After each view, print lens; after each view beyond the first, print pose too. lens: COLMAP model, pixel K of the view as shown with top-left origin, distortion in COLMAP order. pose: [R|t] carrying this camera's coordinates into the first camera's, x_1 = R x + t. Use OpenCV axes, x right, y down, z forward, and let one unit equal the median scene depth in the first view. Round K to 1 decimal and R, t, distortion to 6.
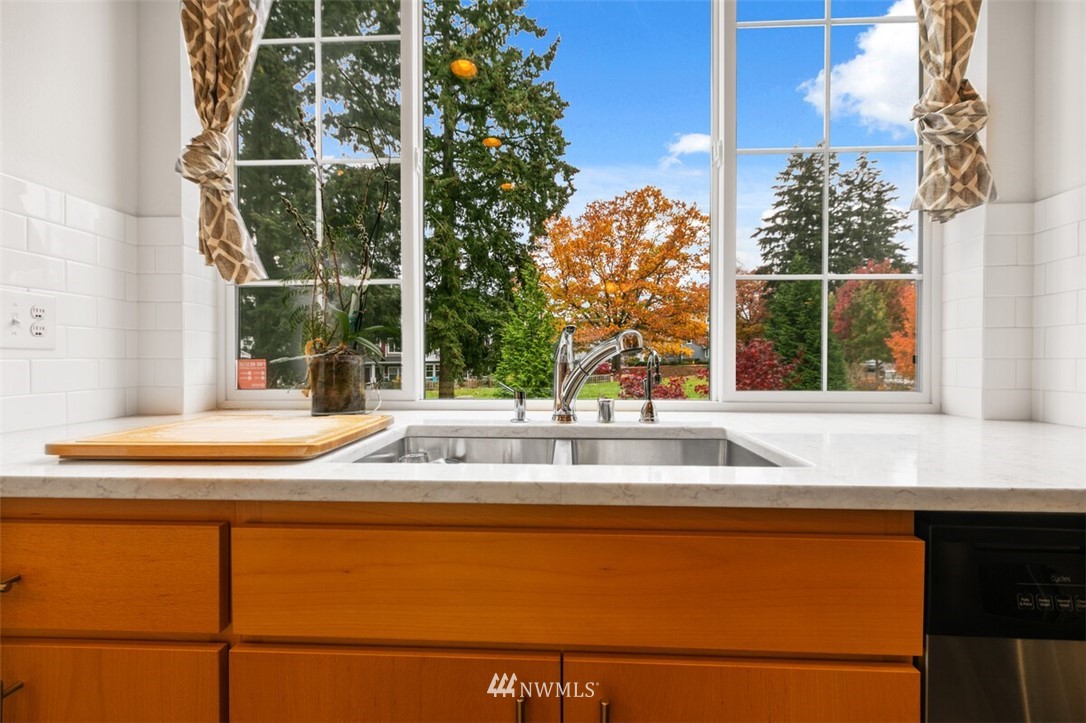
lens RADIAL K [[482.3, 0, 550.7], [0, 482.3, 353.7], [0, 0, 1]] dist [0.001073, 0.000255]
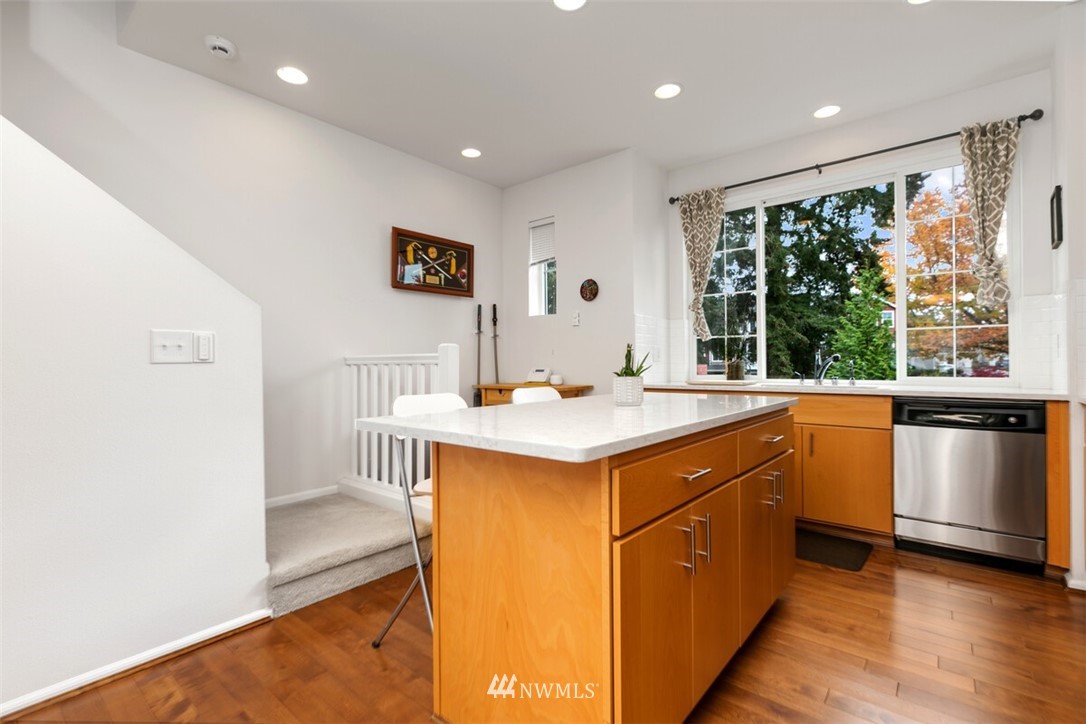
lens RADIAL K [[494.8, 0, 543.0], [0, 494.8, 362.0], [0, 0, 1]] dist [-0.000419, -0.000061]
pose [[0.796546, -0.008227, -0.604523, 0.023881], [0.008122, 0.999963, -0.002906, -0.000551], [0.604524, -0.002596, 0.796583, -0.110483]]
